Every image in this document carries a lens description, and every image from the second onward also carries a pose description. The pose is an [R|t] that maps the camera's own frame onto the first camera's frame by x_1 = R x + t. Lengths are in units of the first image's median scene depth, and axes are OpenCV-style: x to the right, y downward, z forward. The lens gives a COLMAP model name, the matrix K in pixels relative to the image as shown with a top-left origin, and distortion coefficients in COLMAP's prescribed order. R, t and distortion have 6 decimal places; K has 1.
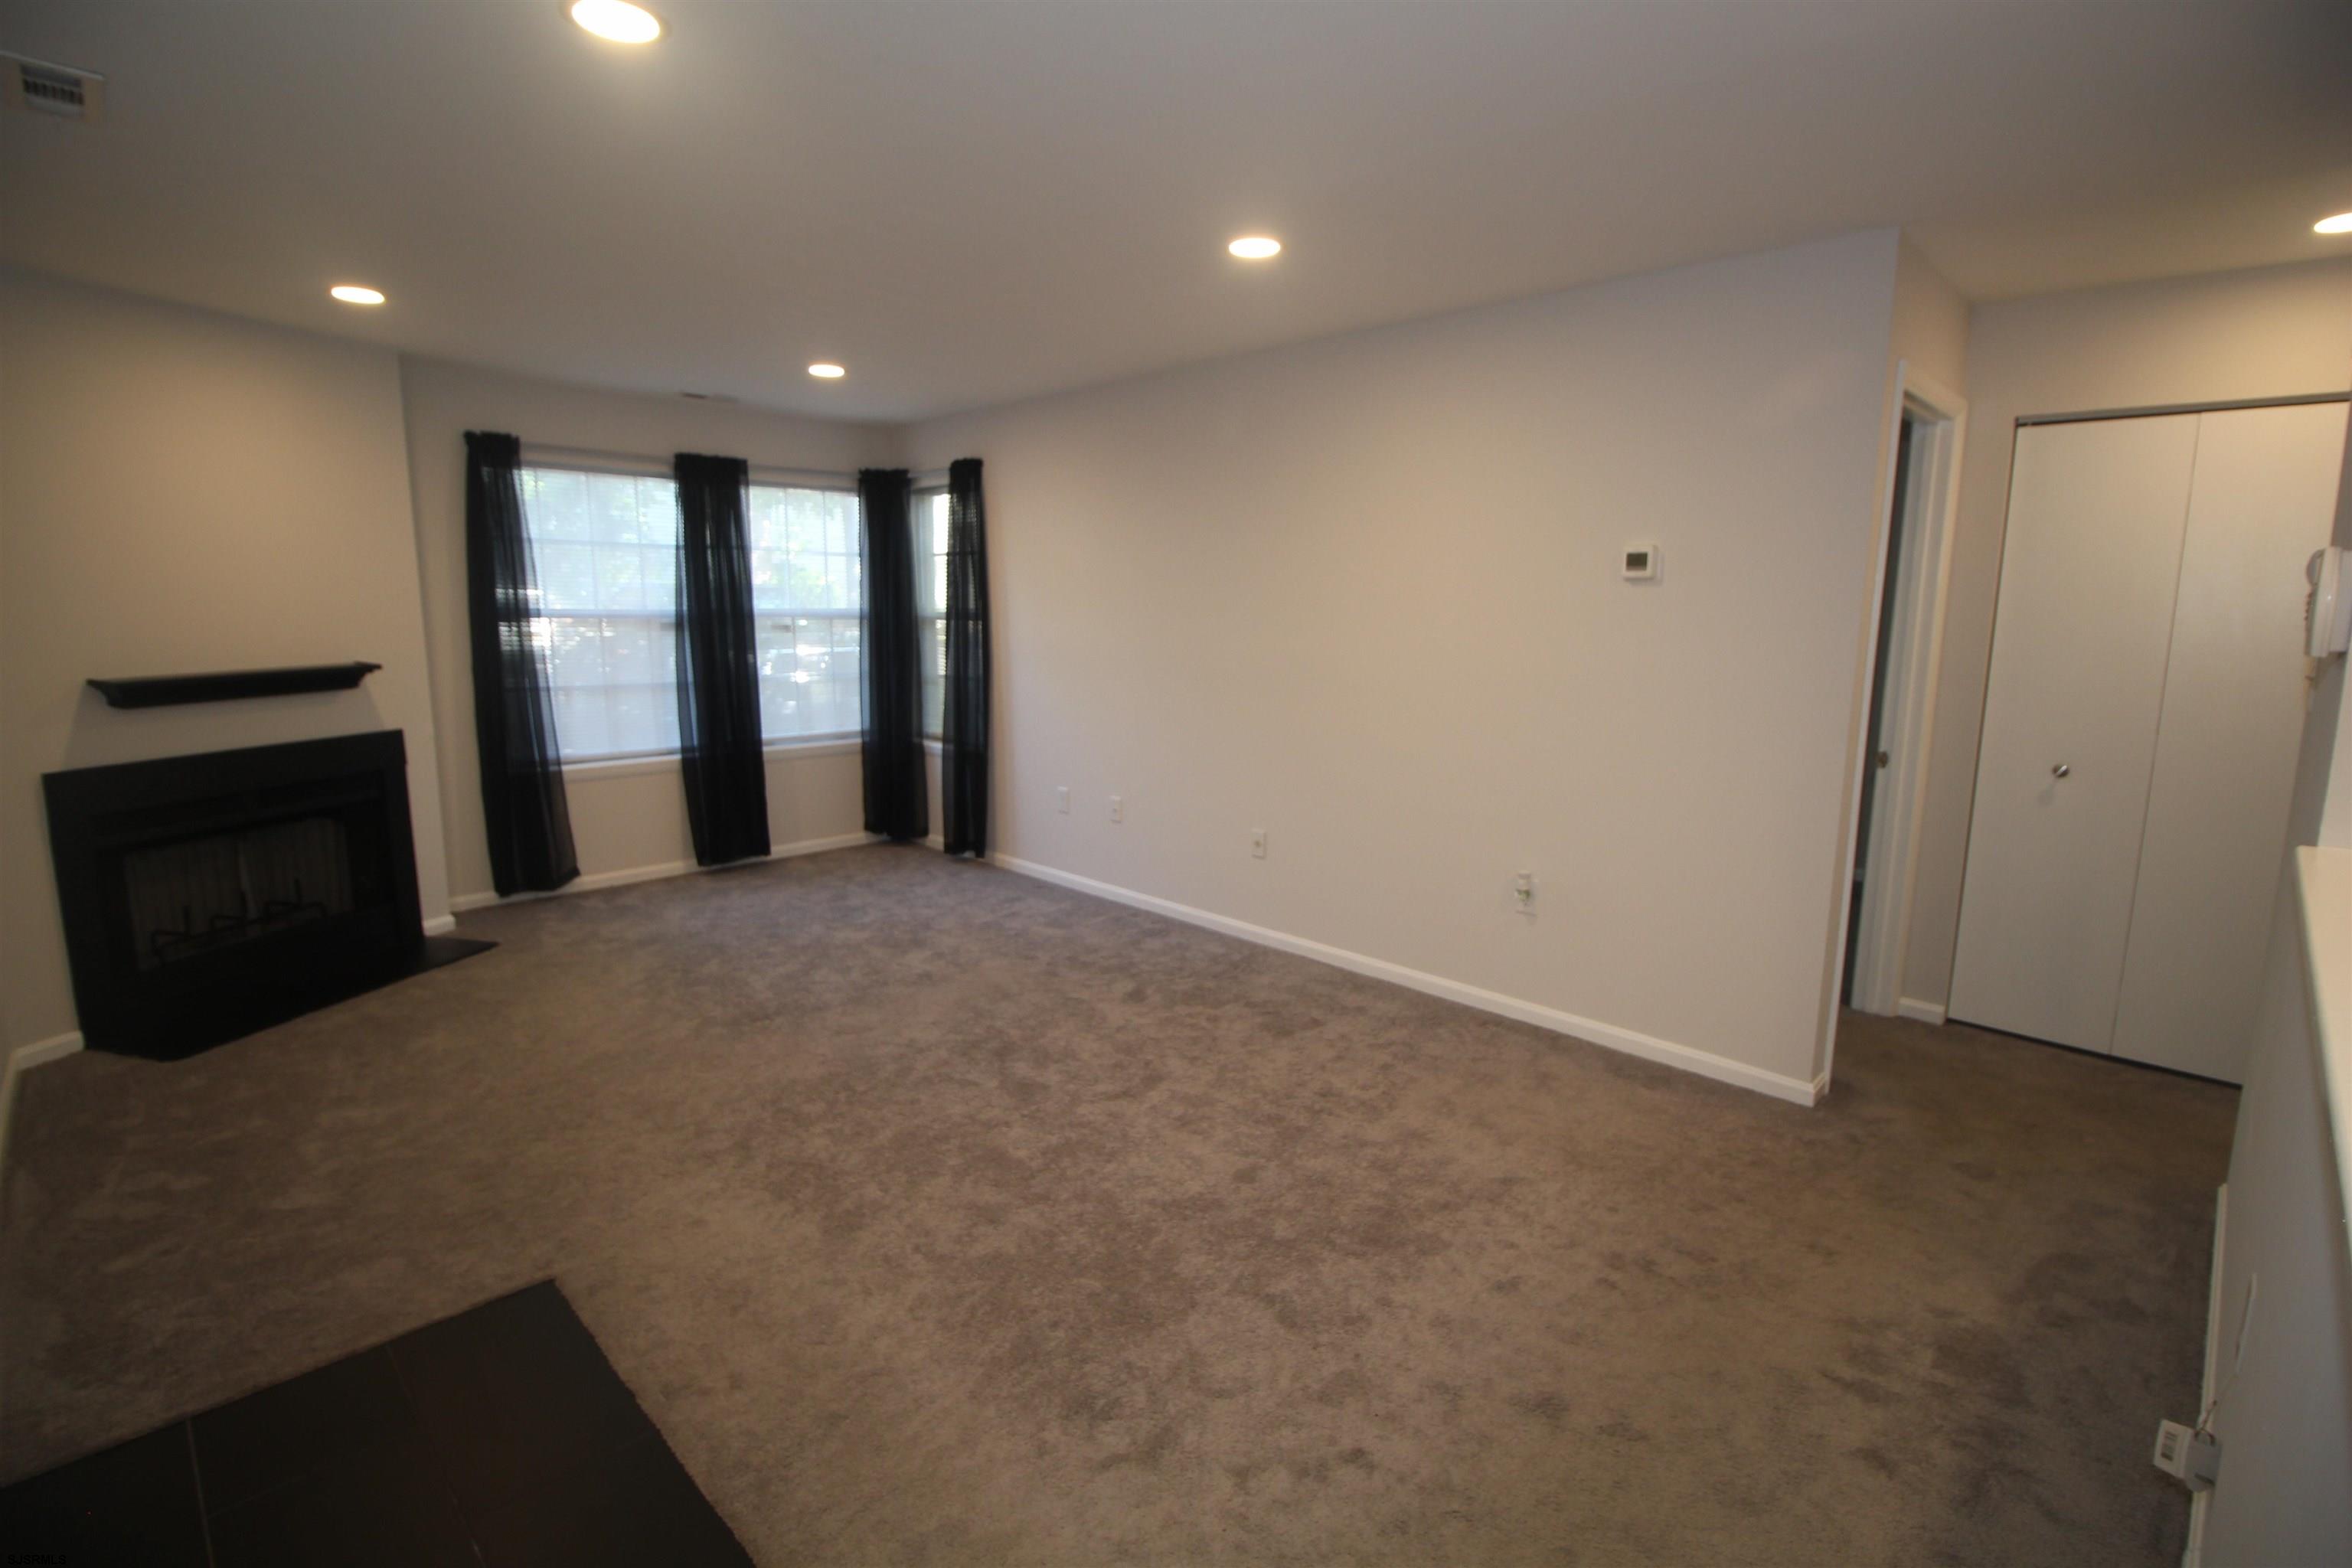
lens RADIAL K [[1088.7, 0, 1192.2], [0, 1088.7, 776.4], [0, 0, 1]] dist [-0.002896, -0.016521]
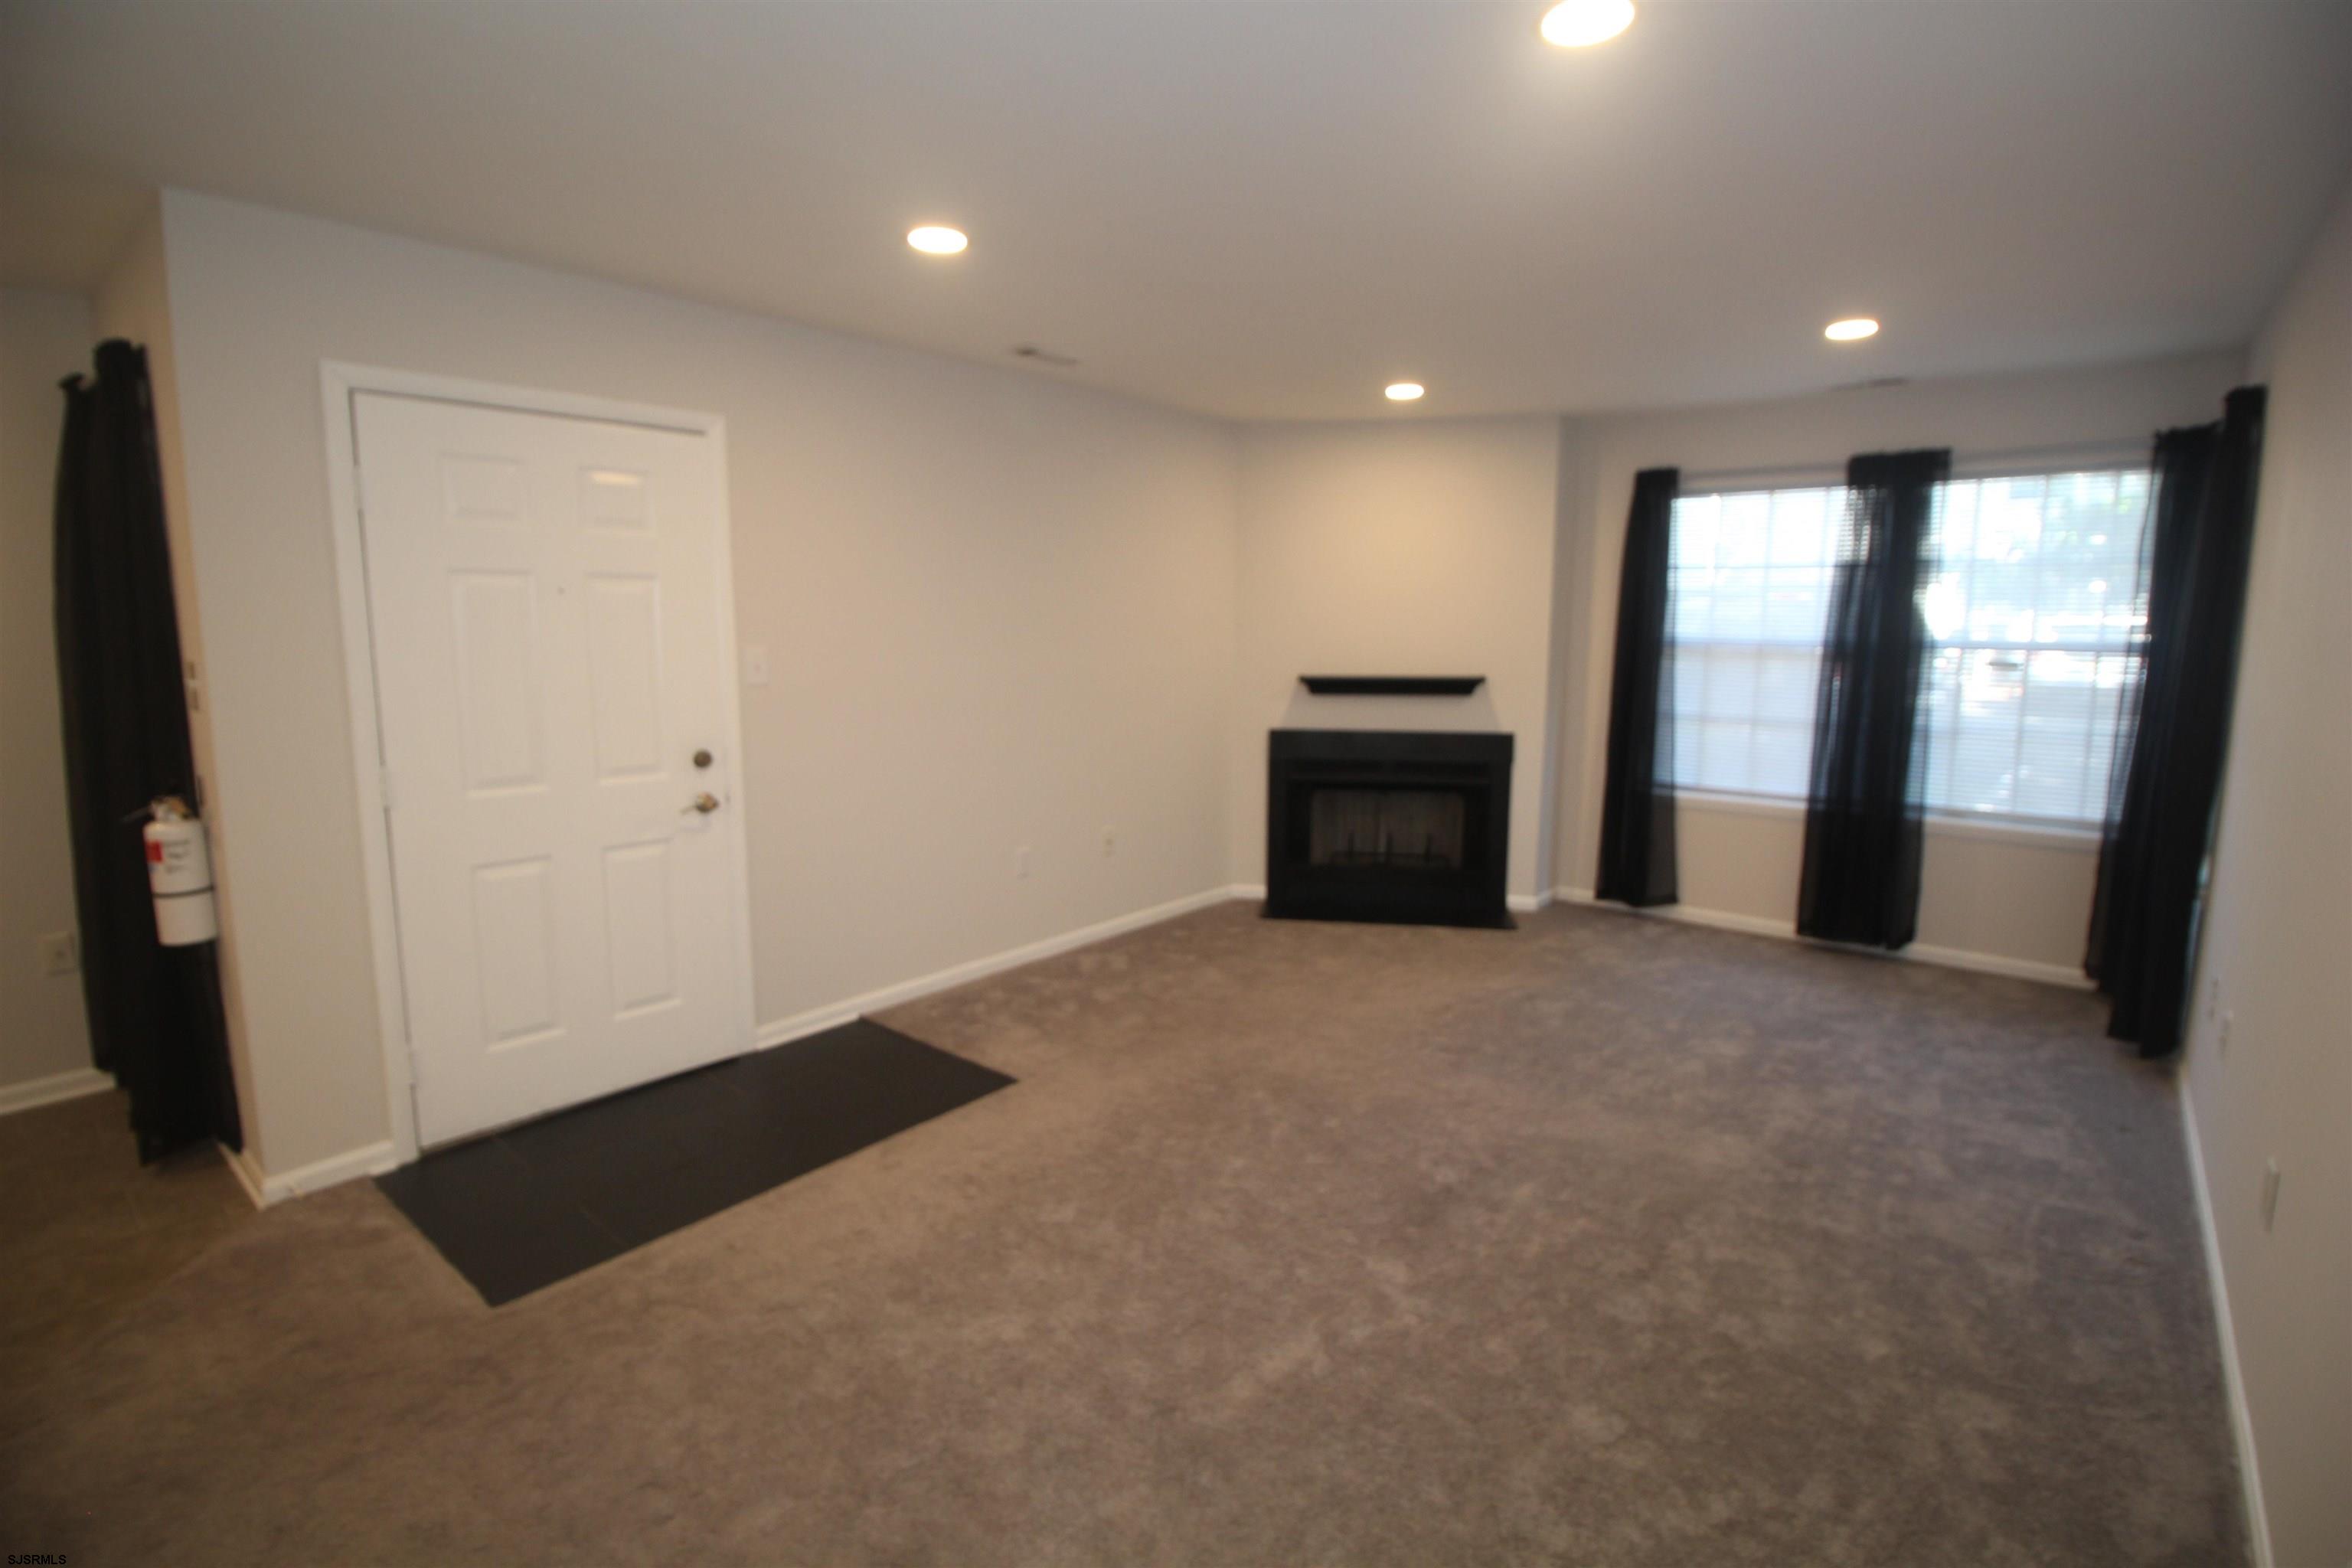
lens RADIAL K [[1088.7, 0, 1192.2], [0, 1088.7, 776.4], [0, 0, 1]] dist [-0.002896, -0.016521]
pose [[0.073767, 0.131964, -0.988506, 0.436147], [-0.160129, 0.979913, 0.118867, -0.082202], [0.984336, 0.149520, 0.093417, 0.536149]]
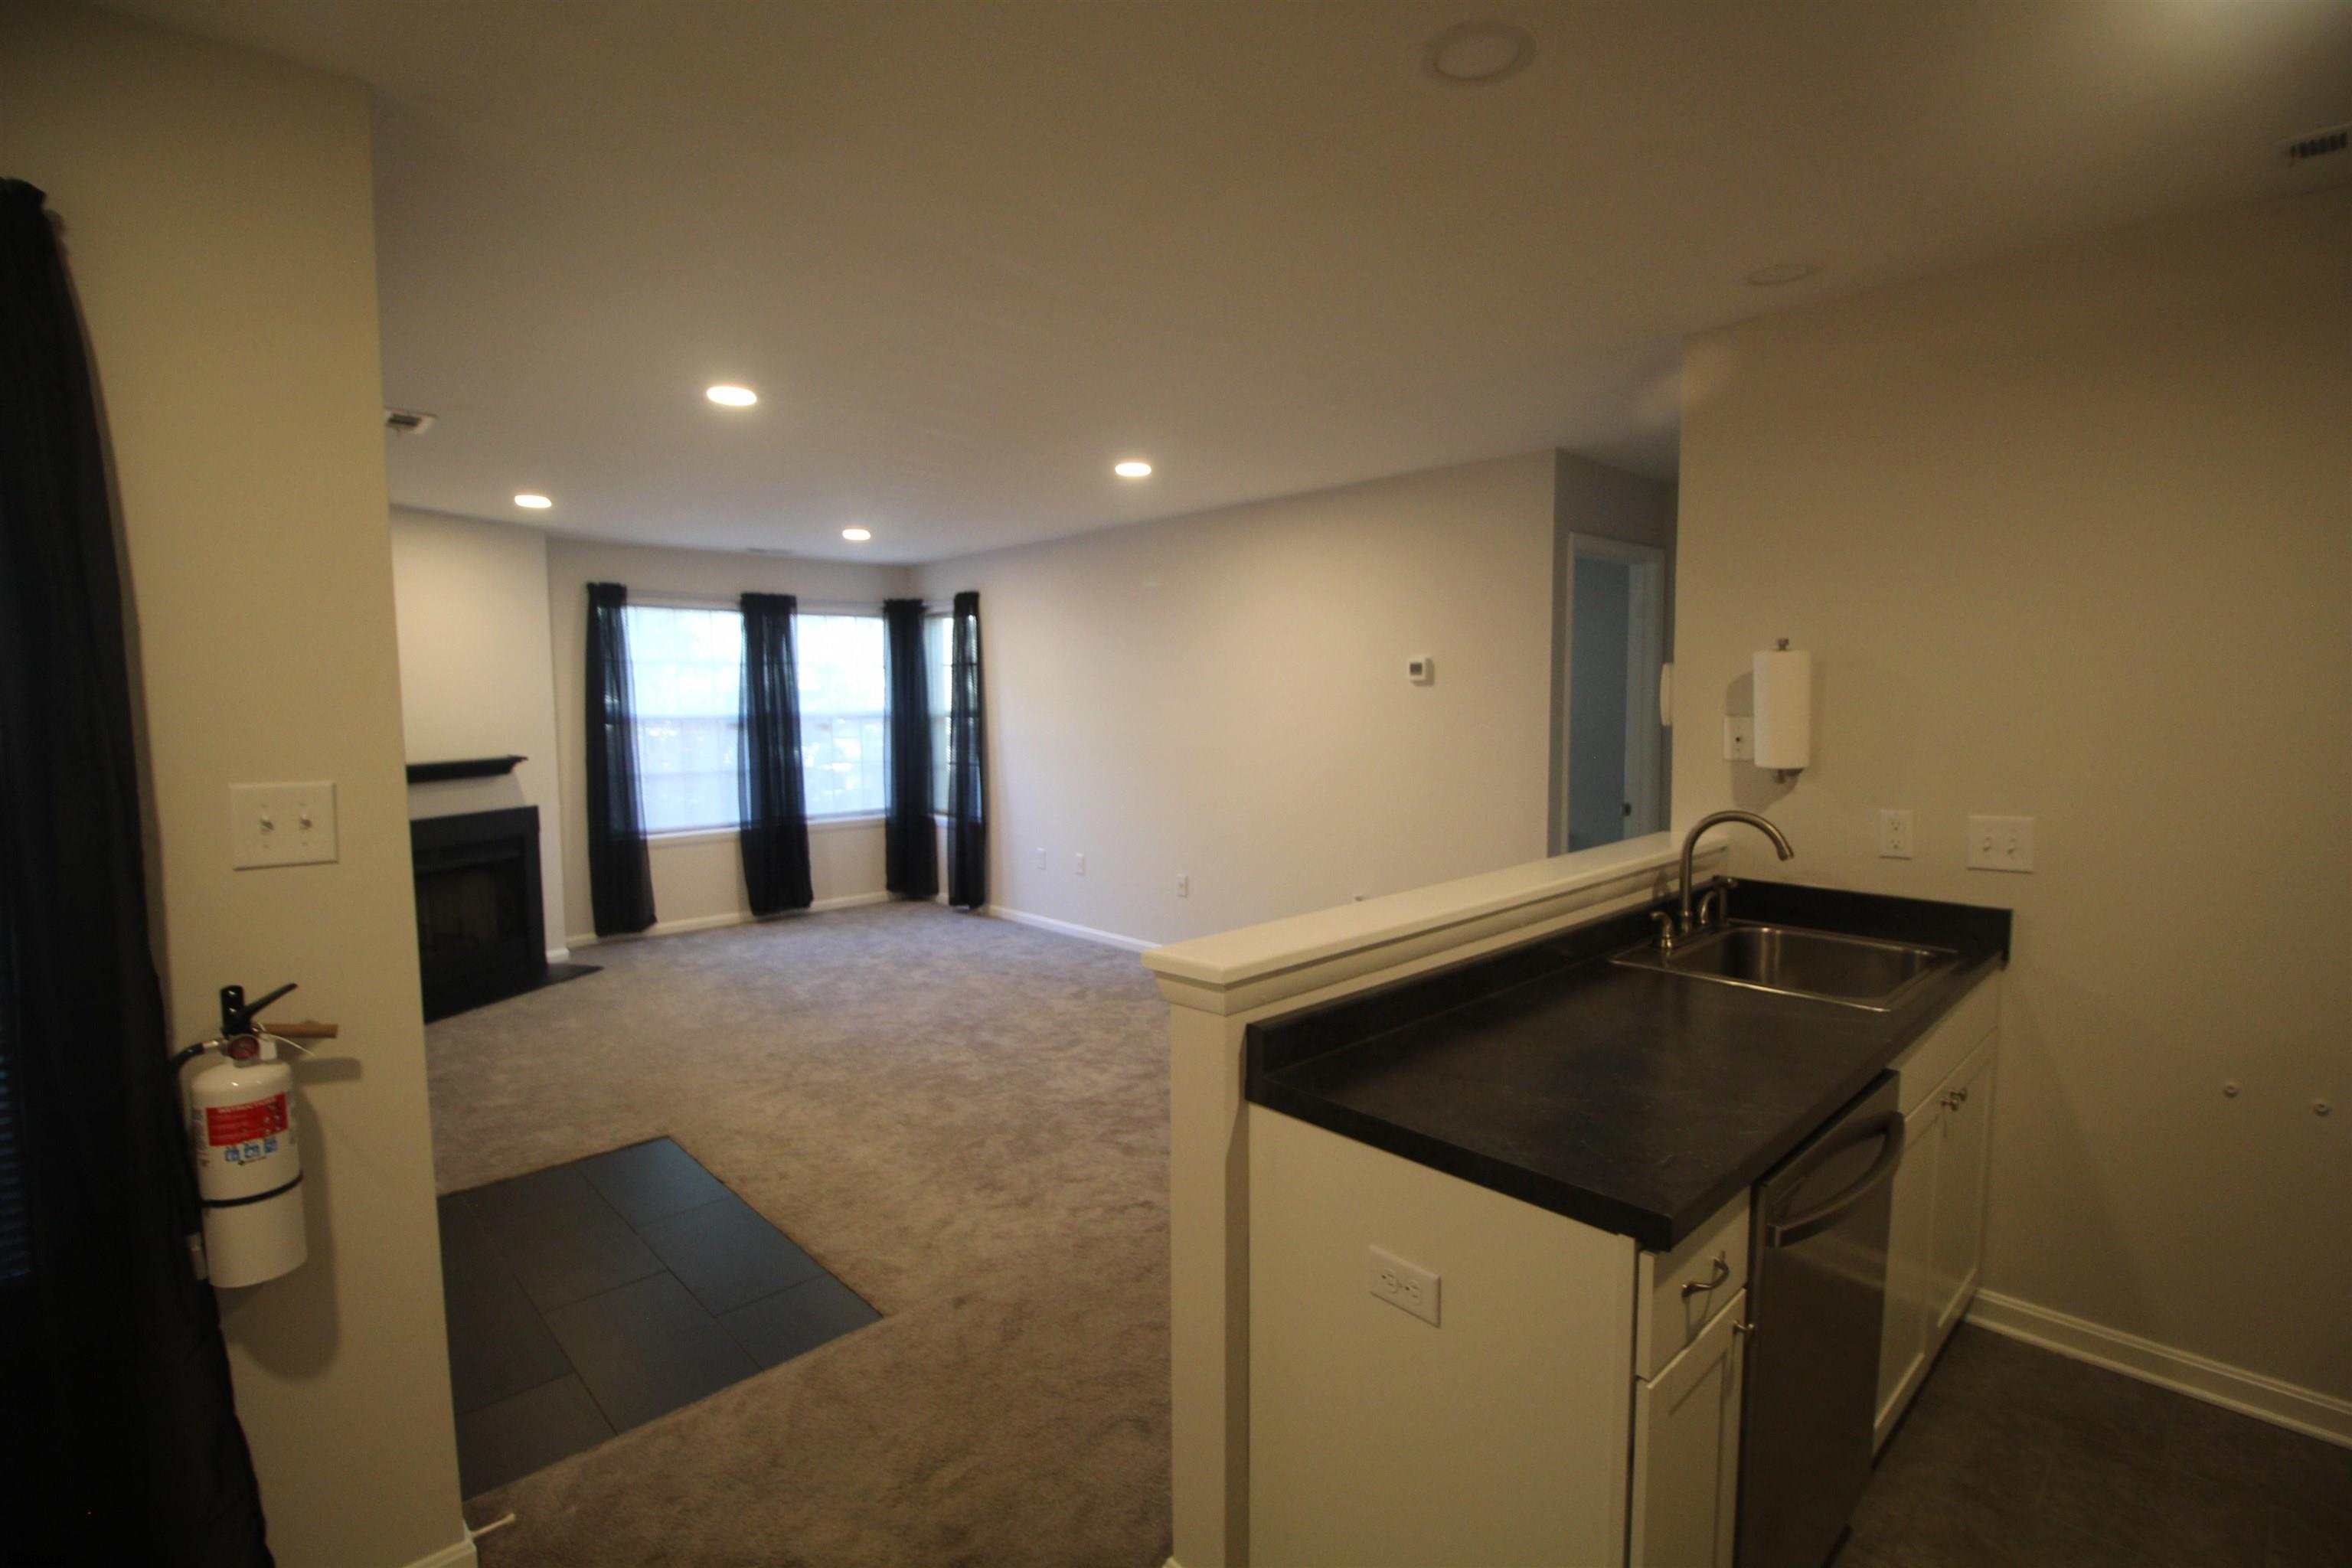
lens RADIAL K [[1071.8, 0, 1183.2], [0, 1071.8, 775.8], [0, 0, 1]] dist [-0.003194, -0.017018]
pose [[0.999286, -0.014974, -0.034674, 0.107573], [0.011983, 0.996315, -0.084929, 0.040167], [0.035818, 0.084453, 0.995783, -0.276893]]
